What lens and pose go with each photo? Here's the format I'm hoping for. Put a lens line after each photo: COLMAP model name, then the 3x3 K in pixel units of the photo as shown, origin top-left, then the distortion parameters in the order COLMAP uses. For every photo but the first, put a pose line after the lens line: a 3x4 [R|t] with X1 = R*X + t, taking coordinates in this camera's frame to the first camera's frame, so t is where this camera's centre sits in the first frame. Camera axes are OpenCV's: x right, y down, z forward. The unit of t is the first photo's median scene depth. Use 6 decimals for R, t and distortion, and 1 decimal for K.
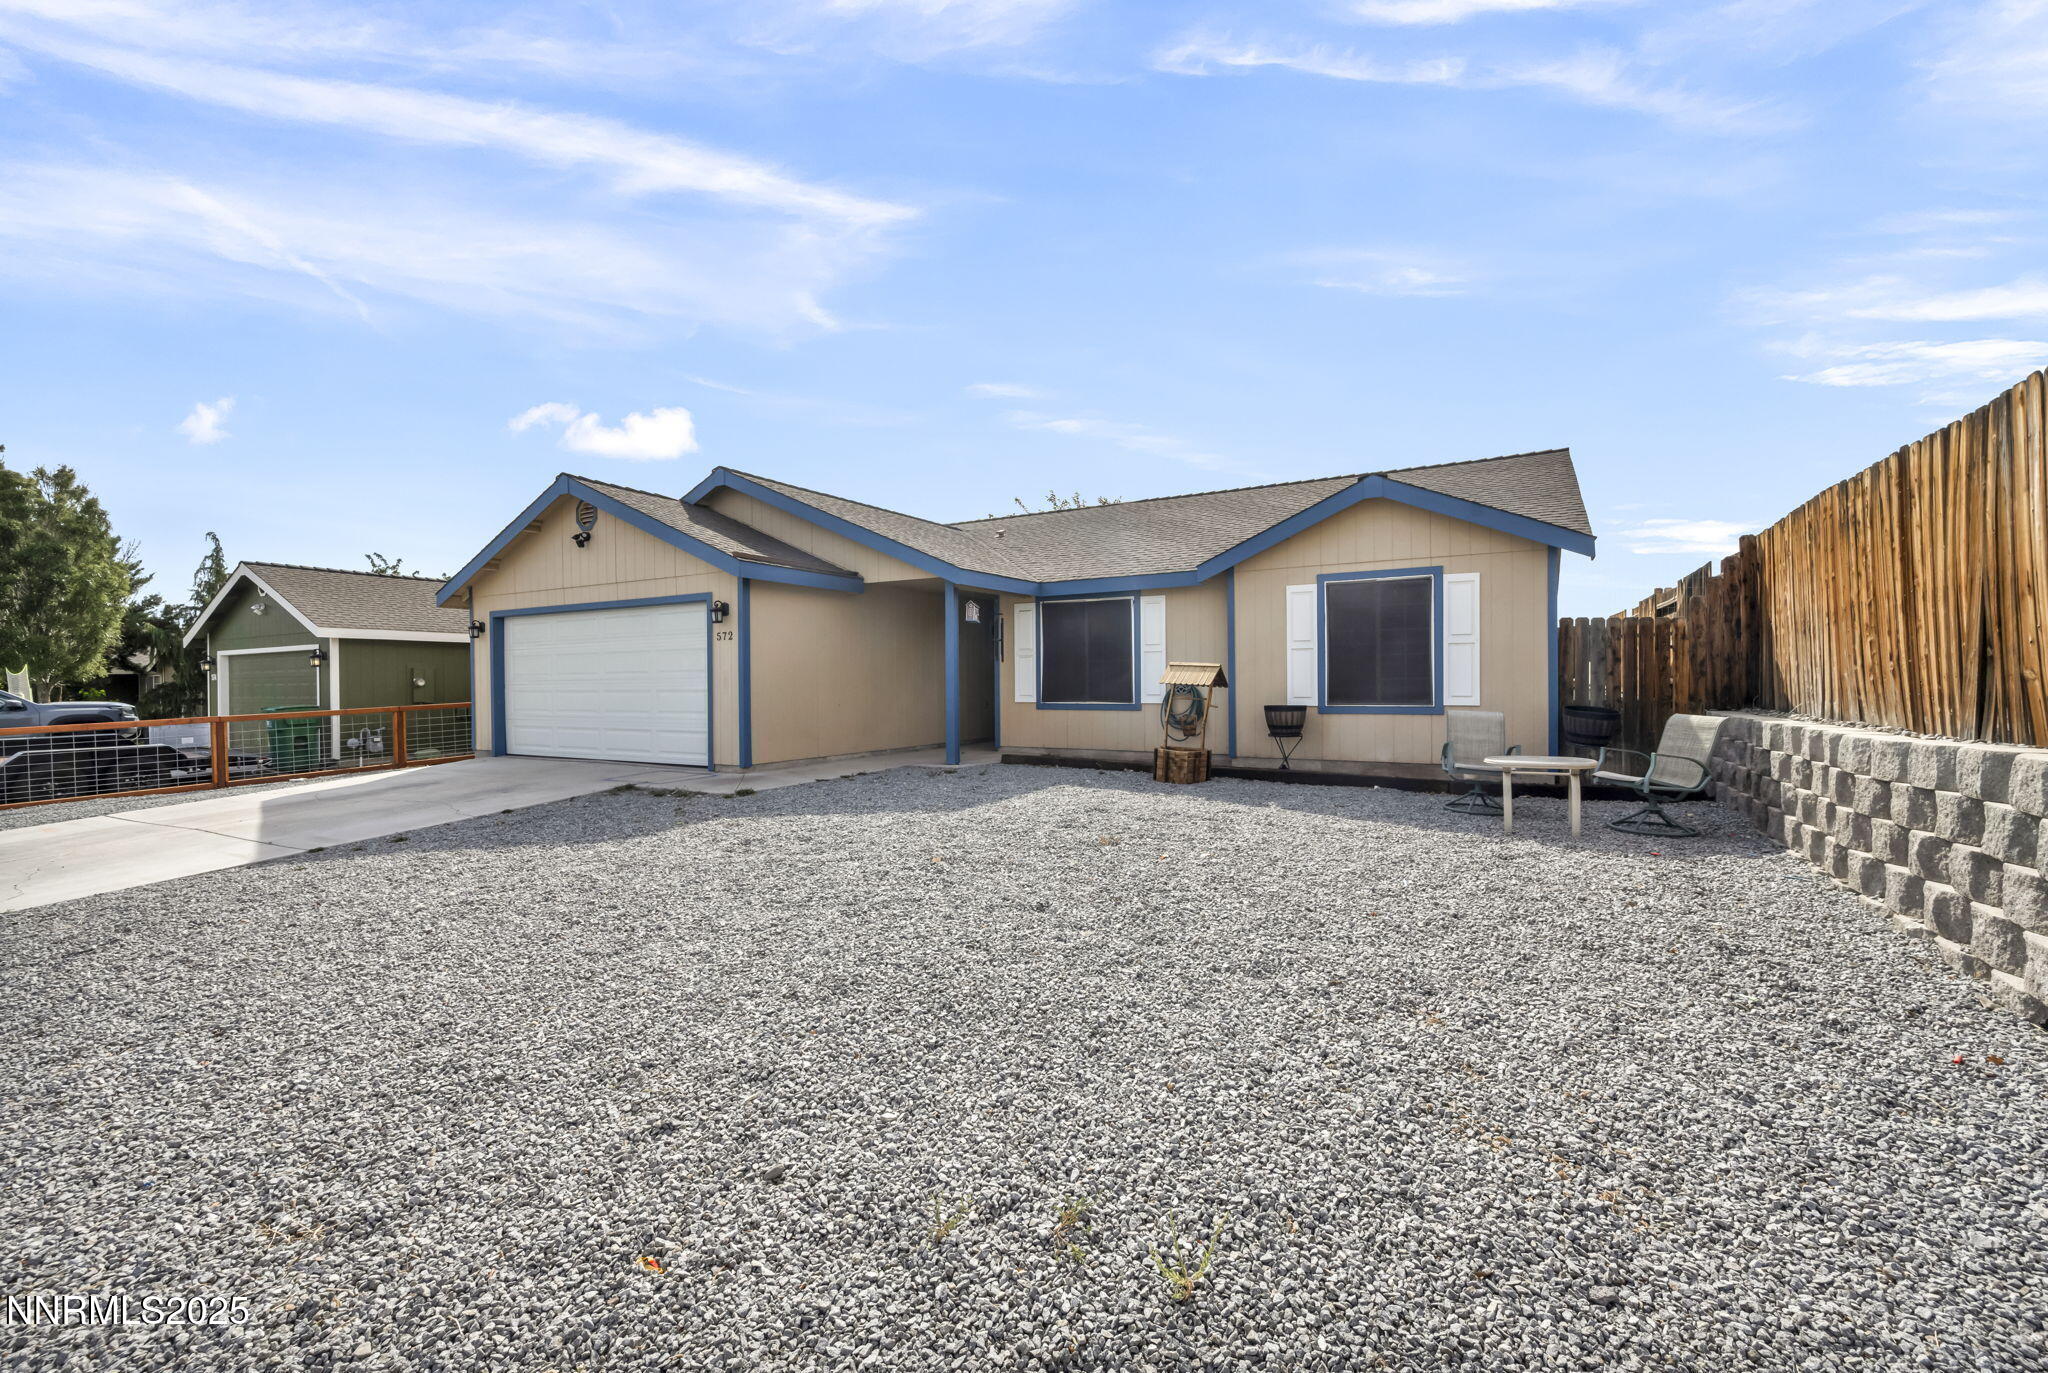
lens RADIAL K [[846.0, 0, 1048.1], [0, 846.0, 677.9], [0, 0, 1]] dist [-0.004581, -0.000007]
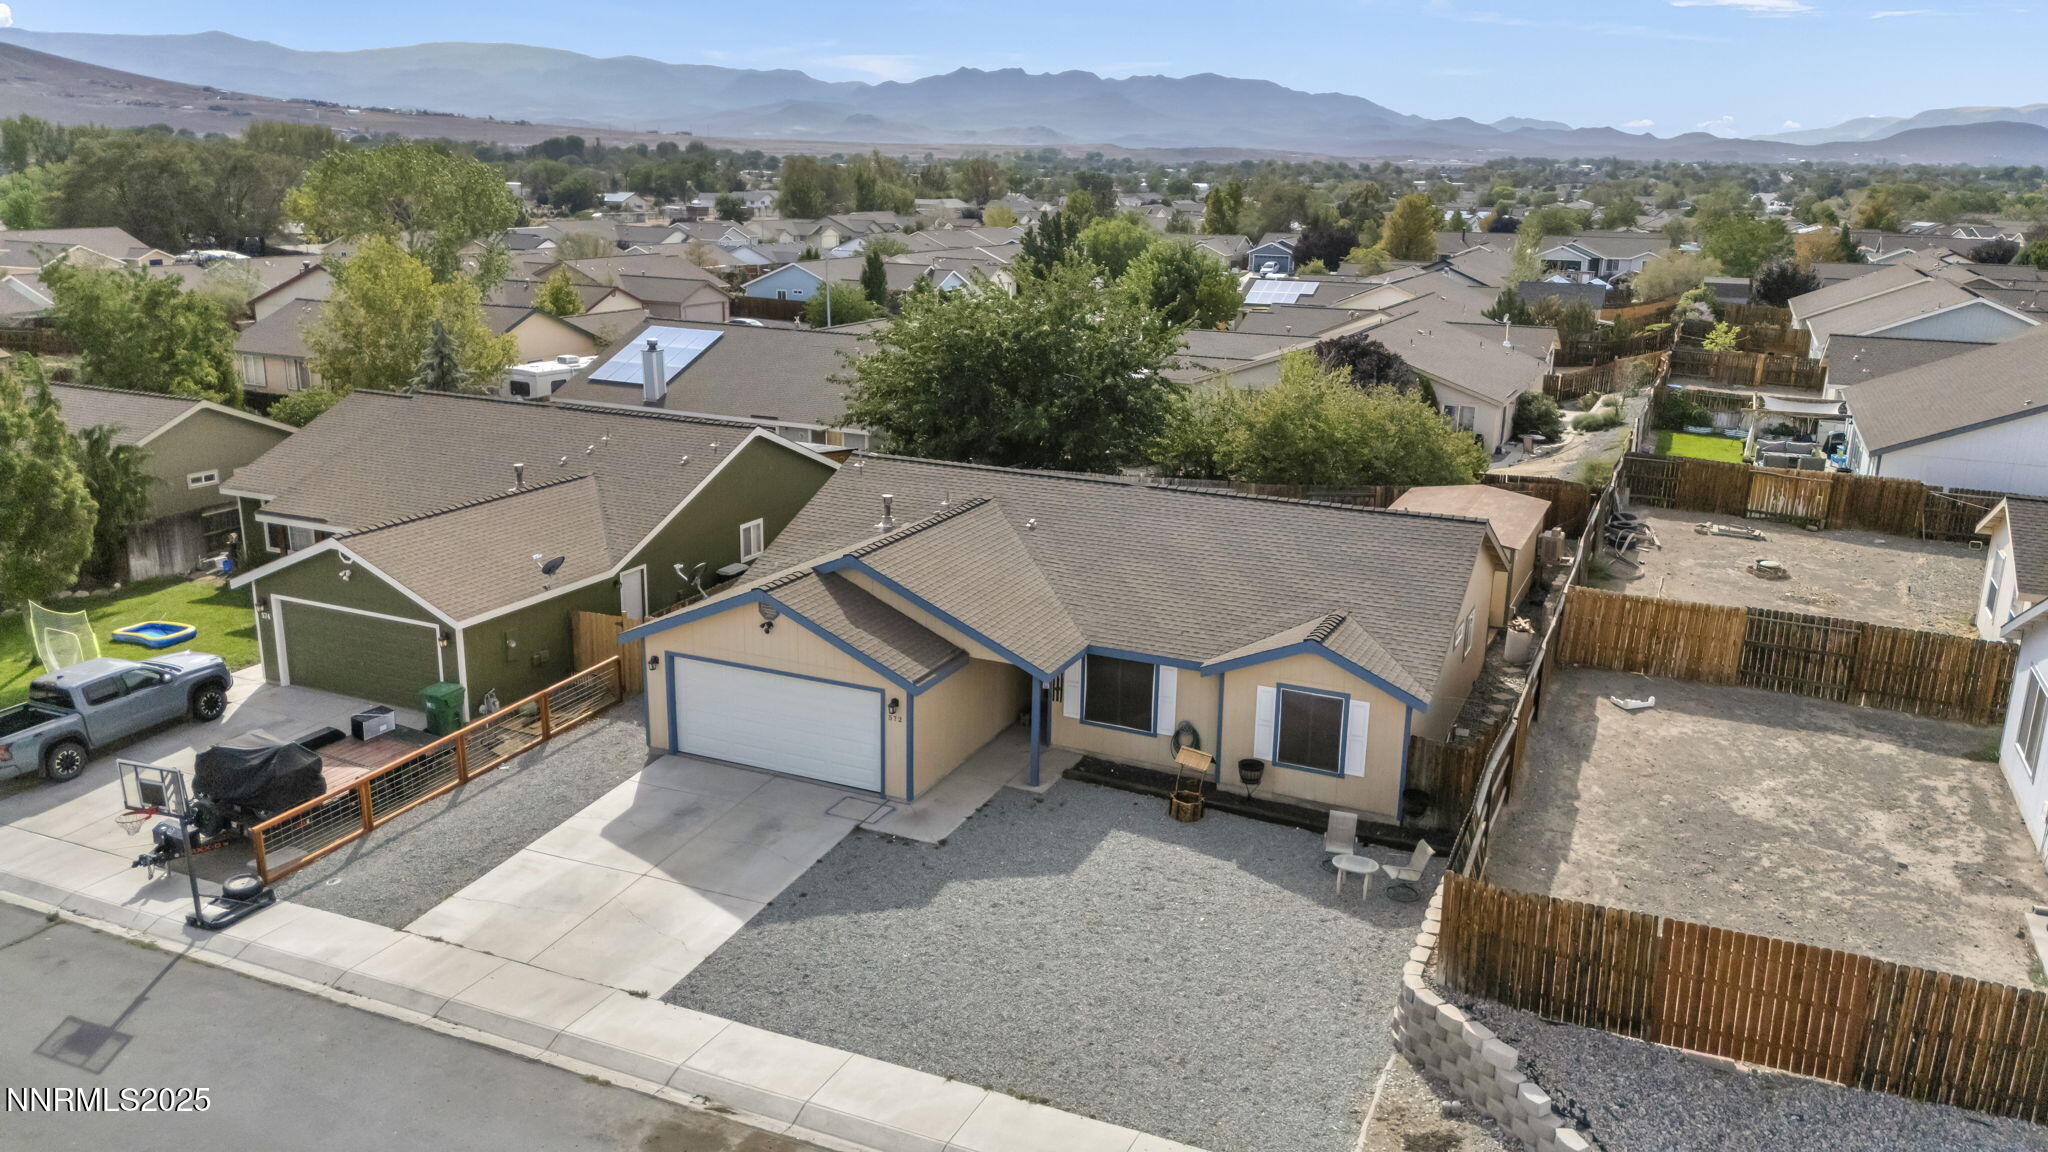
lens RADIAL K [[1506.5, 0, 1024.7], [0, 1506.5, 547.7], [0, 0, 1]] dist [0.112003, -0.177644]
pose [[0.996484, 0.004686, 0.083652, -0.357428], [-0.026020, 0.966371, 0.255832, -0.996275], [-0.079640, -0.257109, 0.963095, -1.489020]]
